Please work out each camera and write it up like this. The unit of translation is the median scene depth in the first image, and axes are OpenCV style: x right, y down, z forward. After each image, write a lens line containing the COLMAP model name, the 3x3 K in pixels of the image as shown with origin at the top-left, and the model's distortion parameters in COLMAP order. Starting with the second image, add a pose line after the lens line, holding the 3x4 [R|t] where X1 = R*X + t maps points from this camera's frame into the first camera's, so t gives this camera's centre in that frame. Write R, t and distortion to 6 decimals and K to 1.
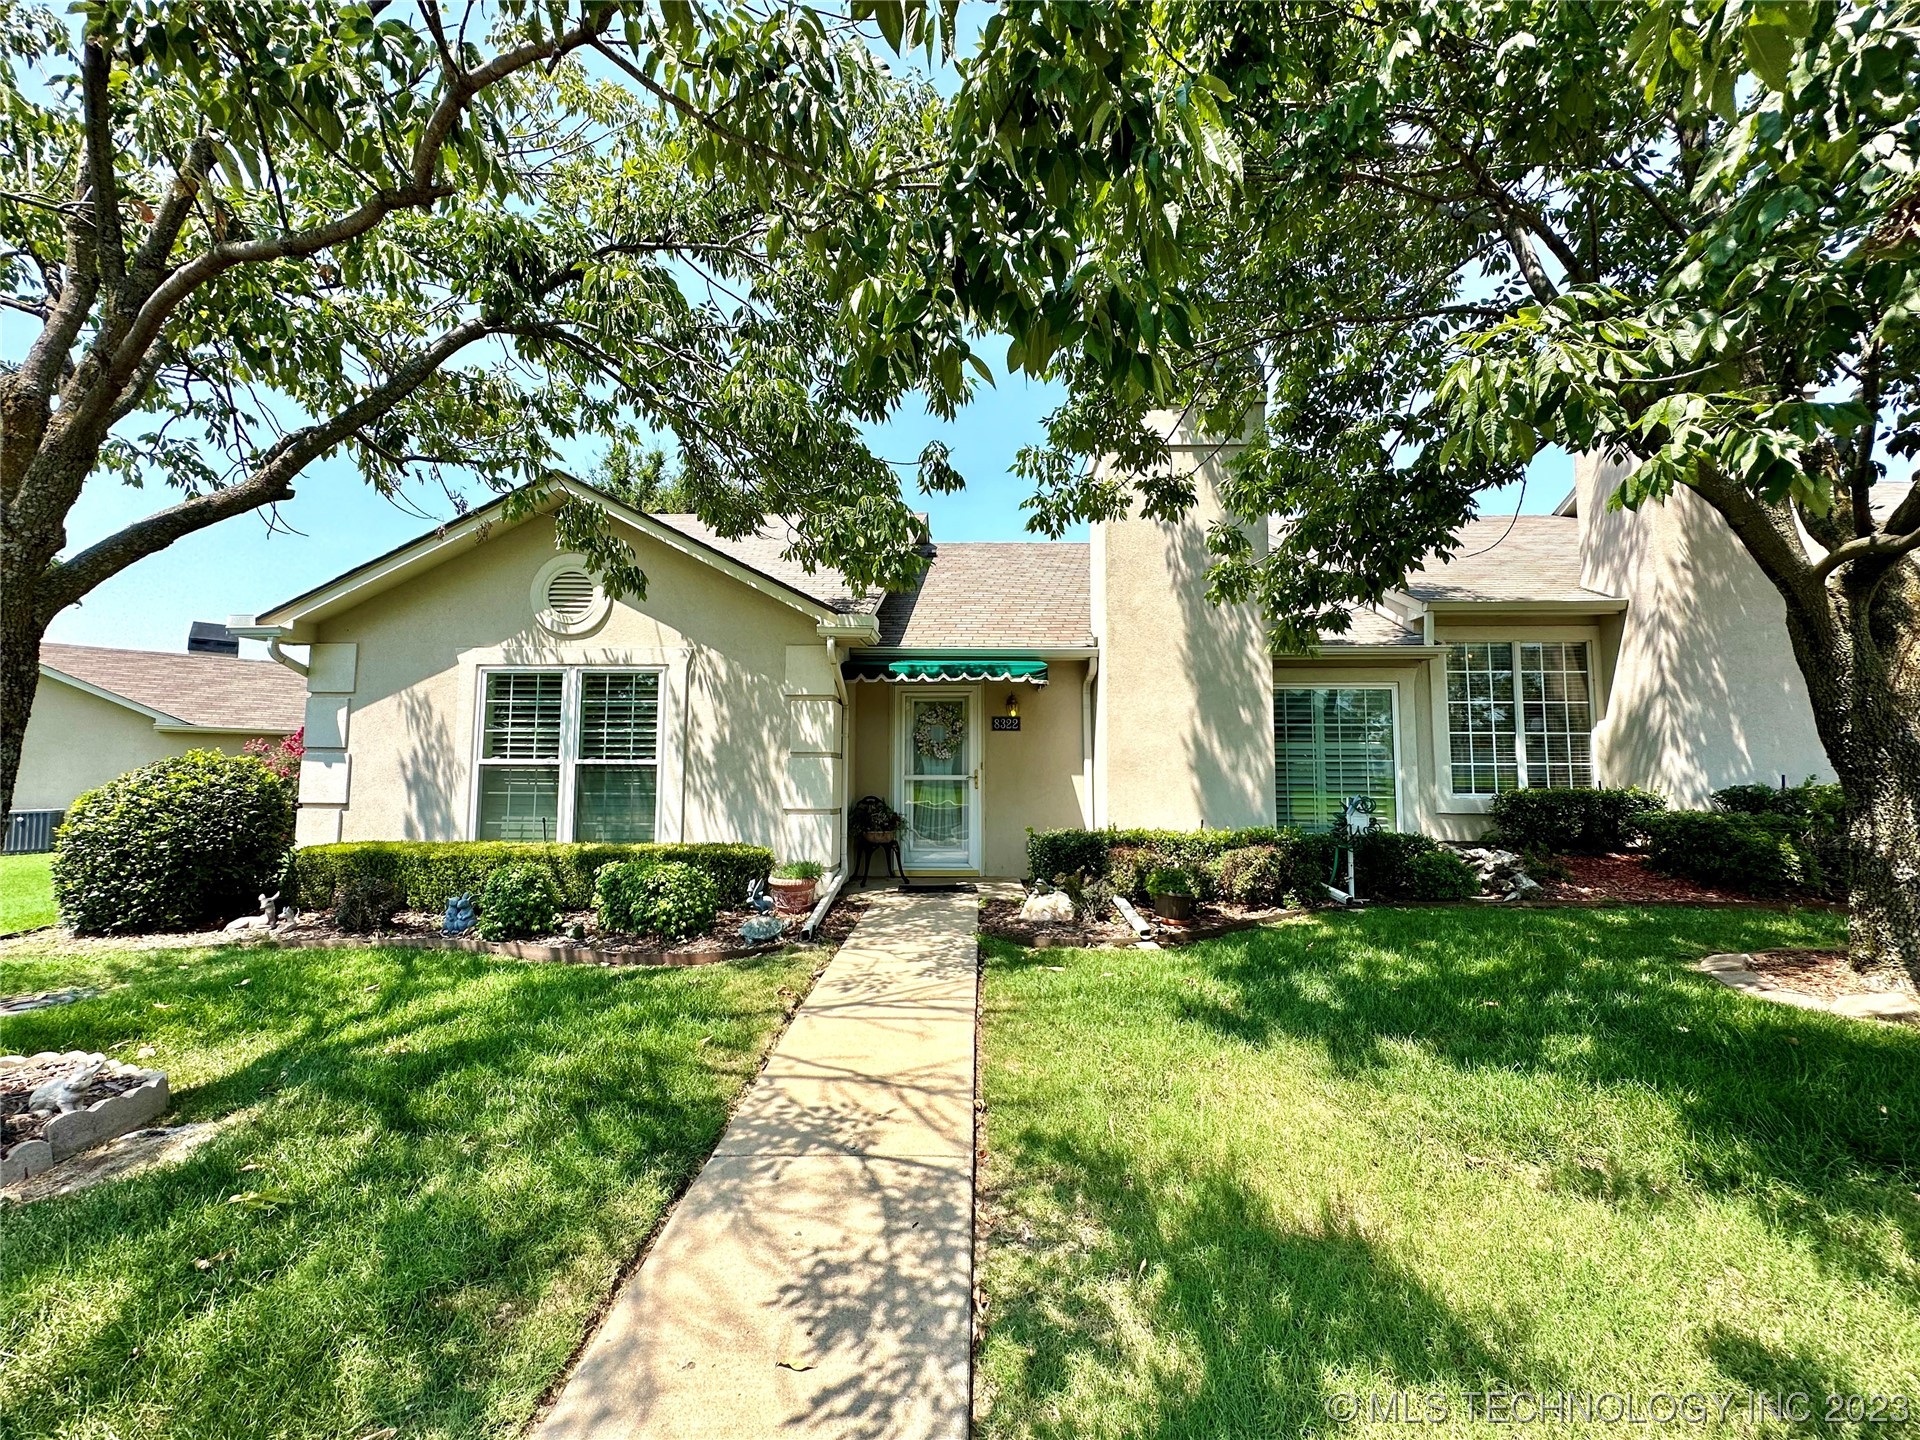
lens RADIAL K [[760.4, 0, 967.8], [0, 760.4, 722.9], [0, 0, 1]] dist [-0.000119, 0.000190]
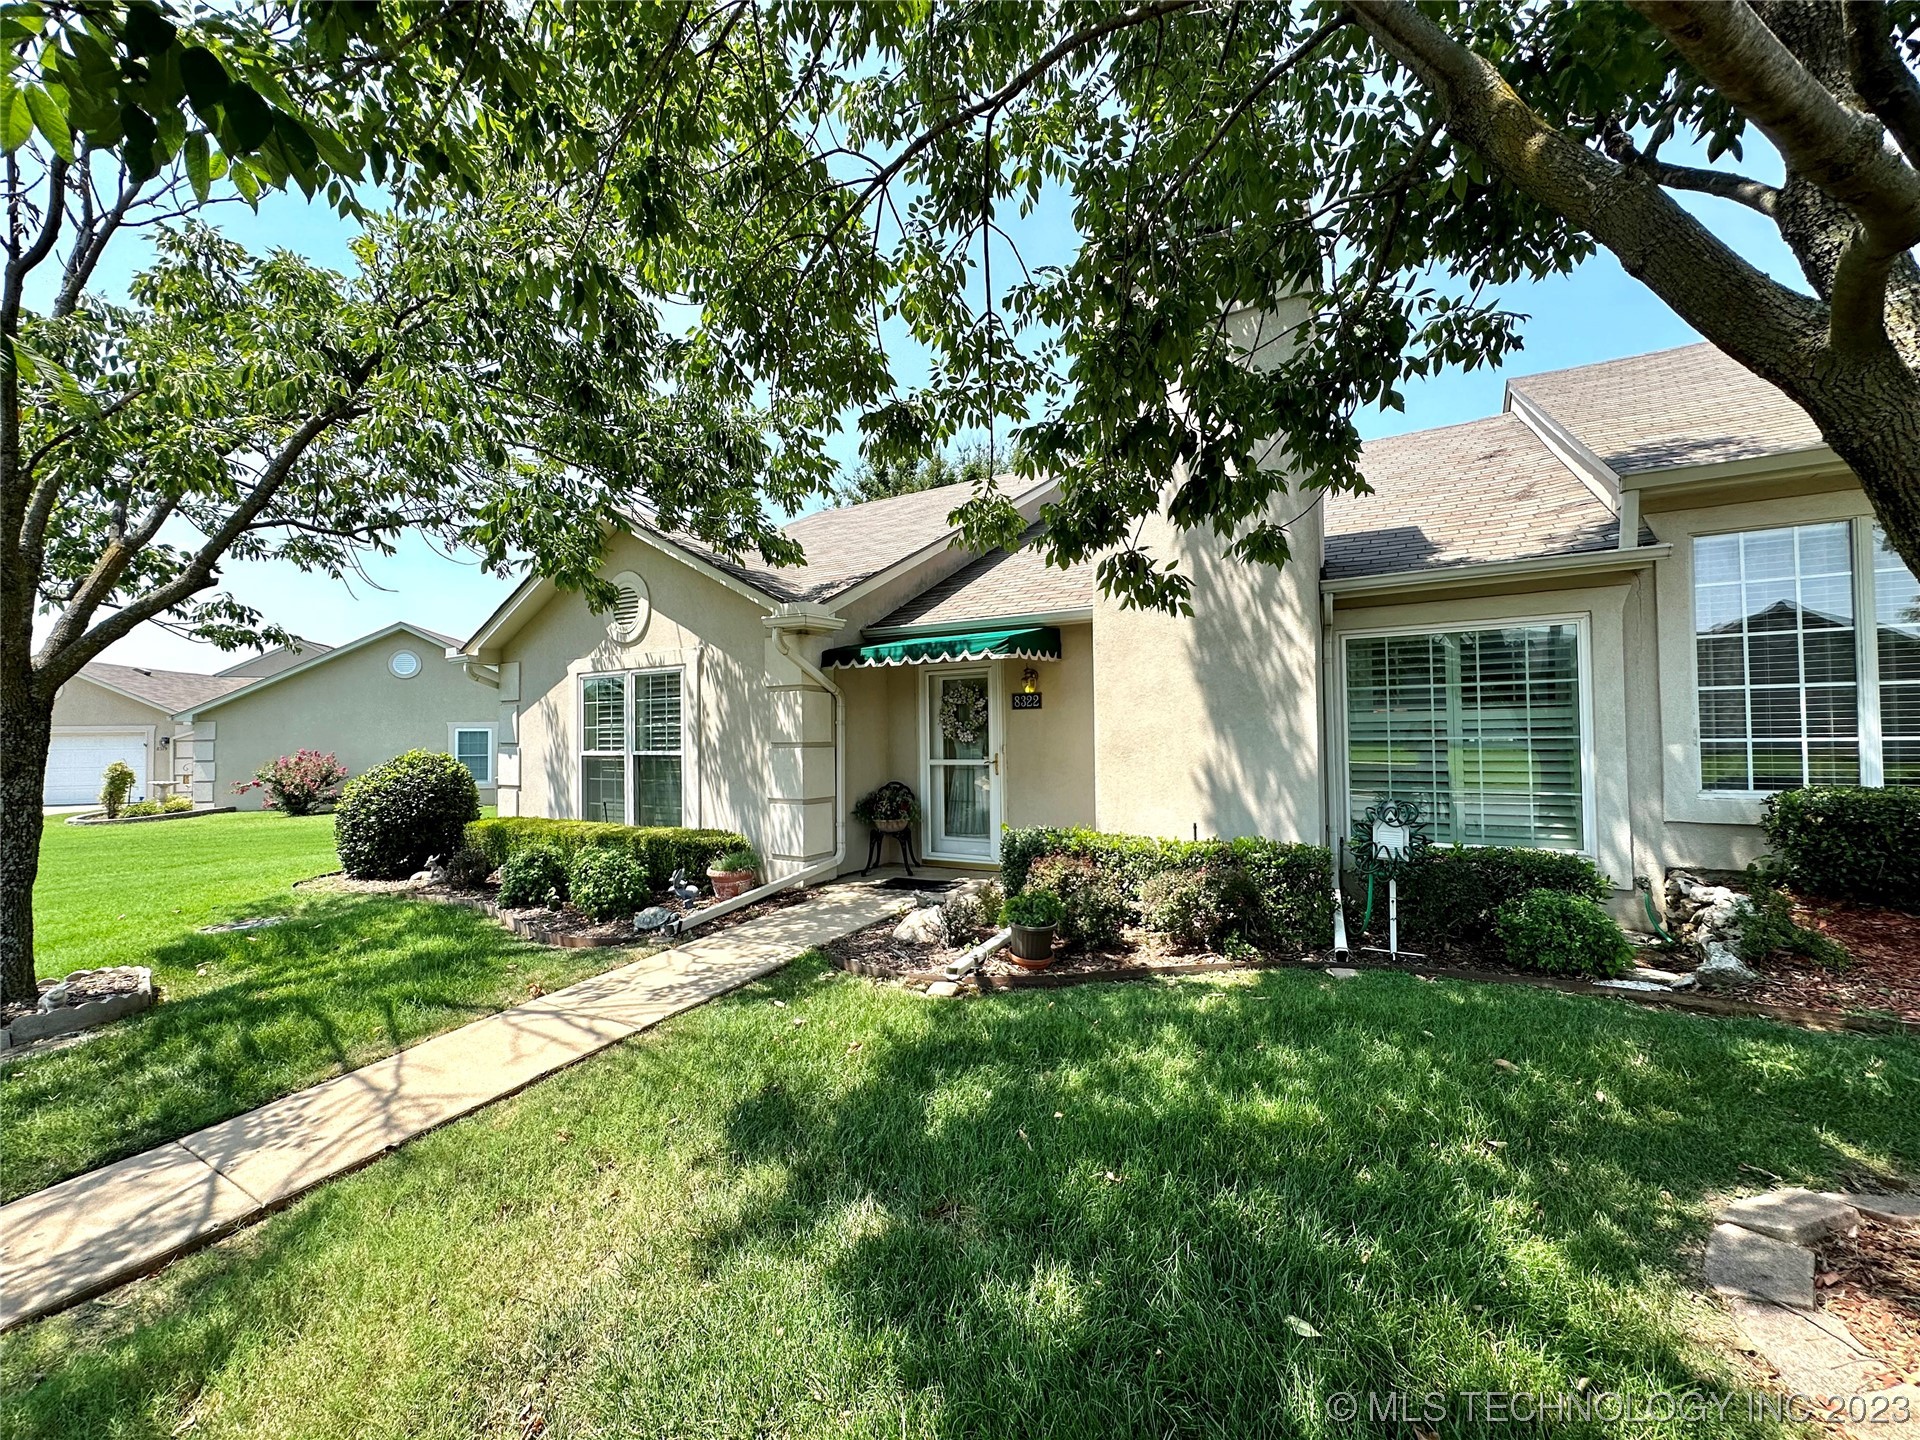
lens RADIAL K [[760.4, 0, 945.7], [0, 760.4, 711.6], [0, 0, 1]] dist [-0.000119, 0.000190]
pose [[0.875270, -0.032851, -0.482517, 0.467922], [0.051446, 0.998354, 0.025352, -0.017409], [0.480890, -0.047014, 0.875520, 0.218991]]
